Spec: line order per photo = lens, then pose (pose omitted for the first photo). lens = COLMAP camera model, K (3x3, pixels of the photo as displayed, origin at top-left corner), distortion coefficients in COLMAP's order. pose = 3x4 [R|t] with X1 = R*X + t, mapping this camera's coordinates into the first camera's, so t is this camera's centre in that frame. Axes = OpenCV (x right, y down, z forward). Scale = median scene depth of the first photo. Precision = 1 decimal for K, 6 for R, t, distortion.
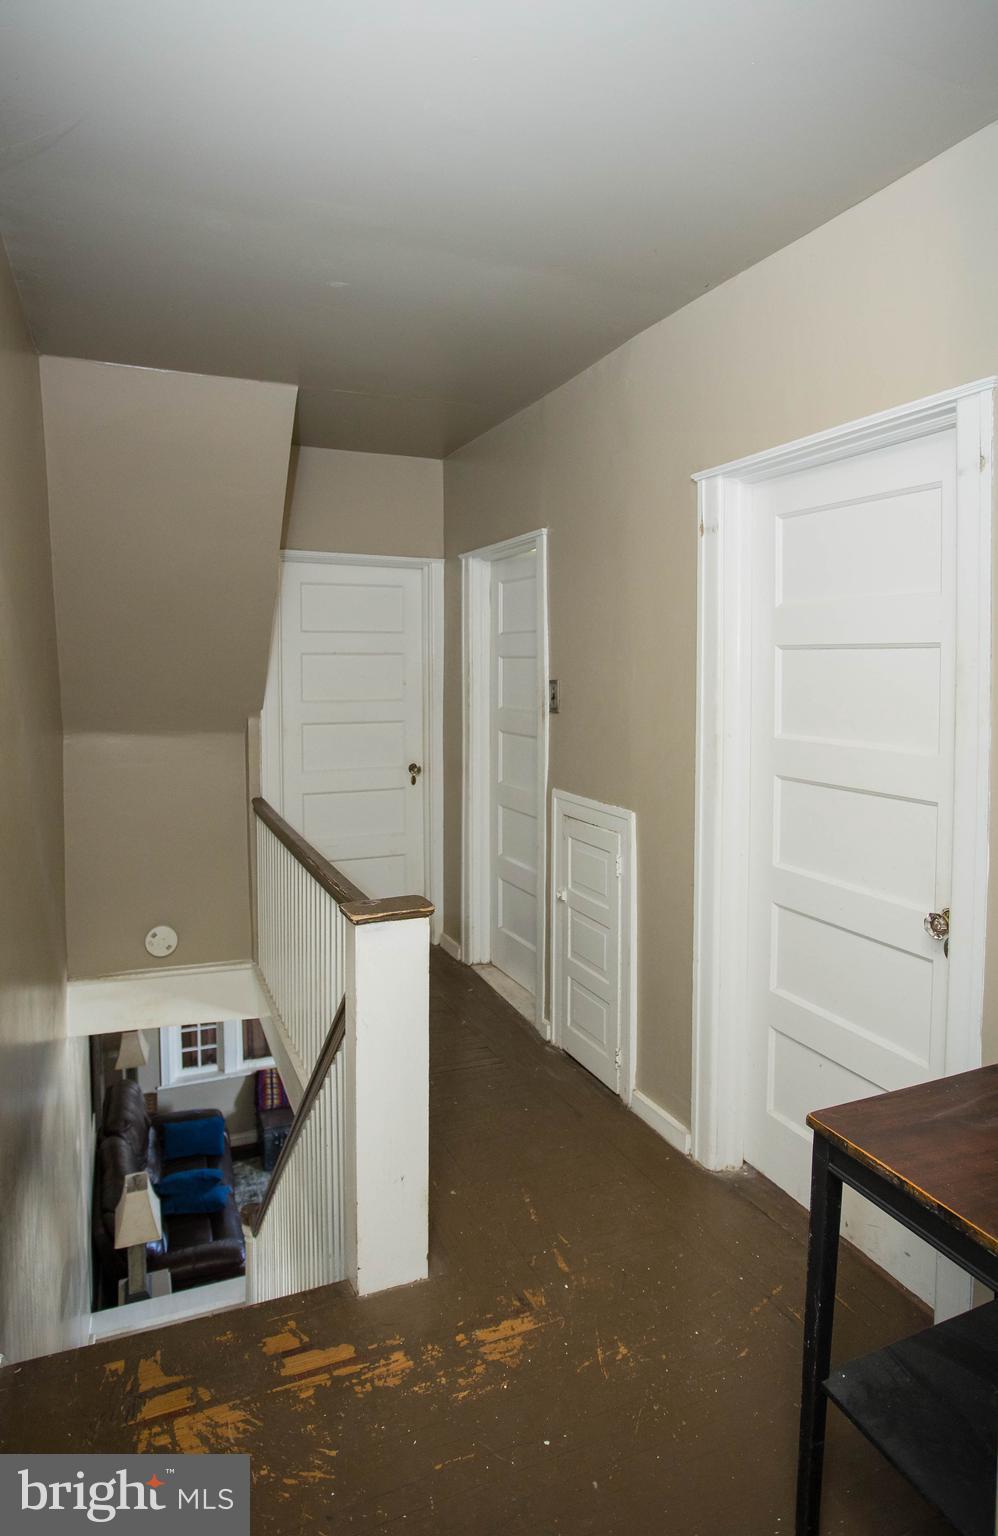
lens RADIAL K [[886.5, 0, 499.0], [0, 886.5, 768.0], [0, 0, 1]] dist [-0.000177, -0.000018]
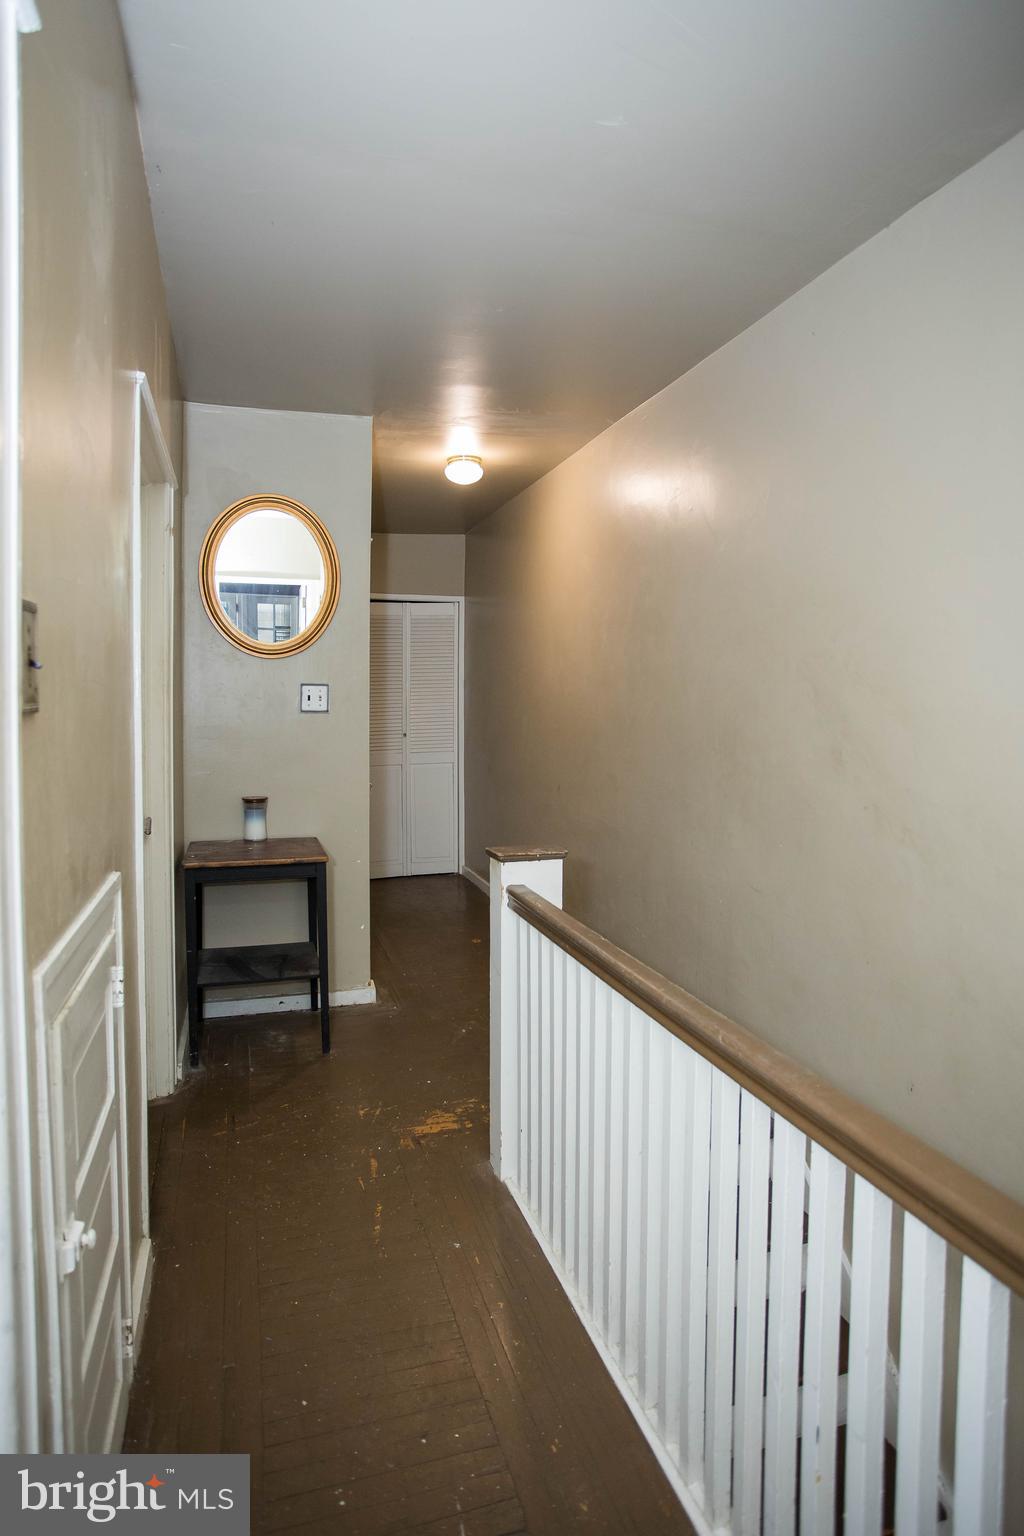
lens RADIAL K [[839.1, 0, 512.0], [0, 839.1, 768.0], [0, 0, 1]] dist [-0.000129, -0.000018]
pose [[-0.996845, -0.003952, 0.079273, -0.206598], [0.010877, 0.982534, 0.185764, -0.158181], [-0.078623, 0.186040, -0.979391, 2.107349]]
